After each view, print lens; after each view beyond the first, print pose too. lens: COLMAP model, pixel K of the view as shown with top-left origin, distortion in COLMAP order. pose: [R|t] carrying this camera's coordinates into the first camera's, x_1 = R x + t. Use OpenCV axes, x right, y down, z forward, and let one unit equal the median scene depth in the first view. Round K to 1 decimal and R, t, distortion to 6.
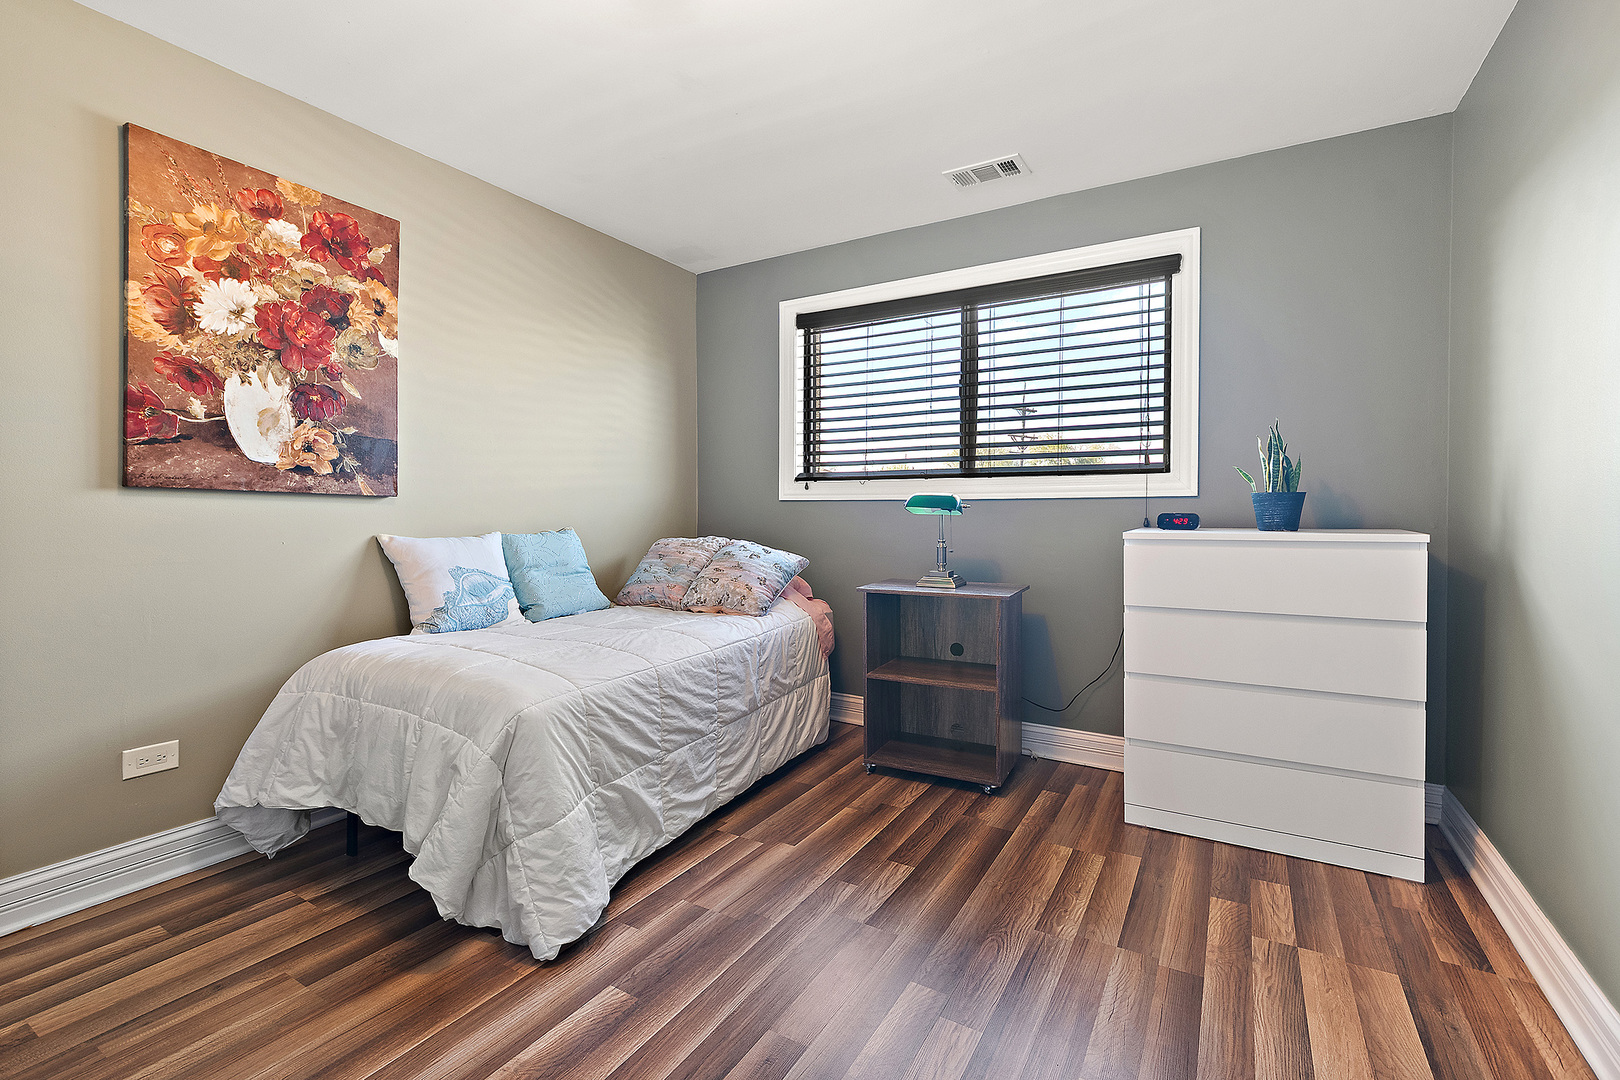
lens RADIAL K [[729.8, 0, 810.0], [0, 729.8, 524.8], [0, 0, 1]] dist [0.001115, -0.000069]
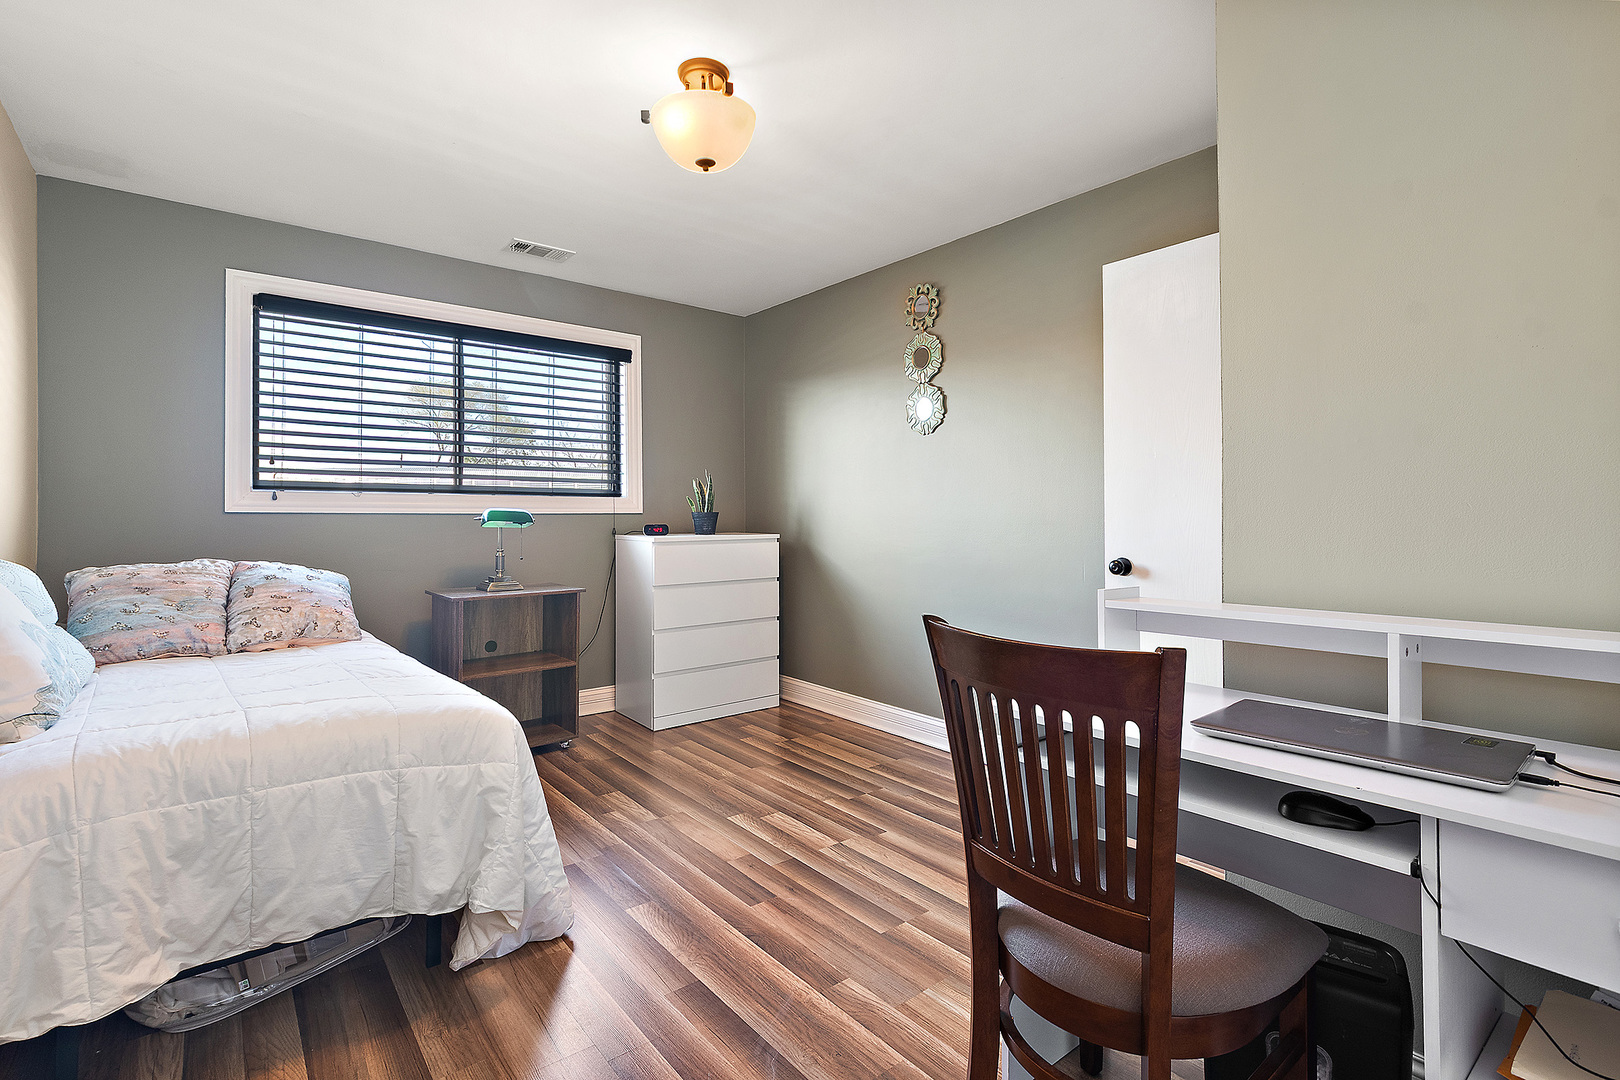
lens RADIAL K [[729.8, 0, 810.0], [0, 729.8, 524.8], [0, 0, 1]] dist [0.001115, -0.000069]
pose [[0.343319, -0.007118, 0.939192, -0.842228], [0.021085, 0.999778, -0.000131, -0.009038], [-0.938982, 0.019848, 0.343393, 0.171504]]
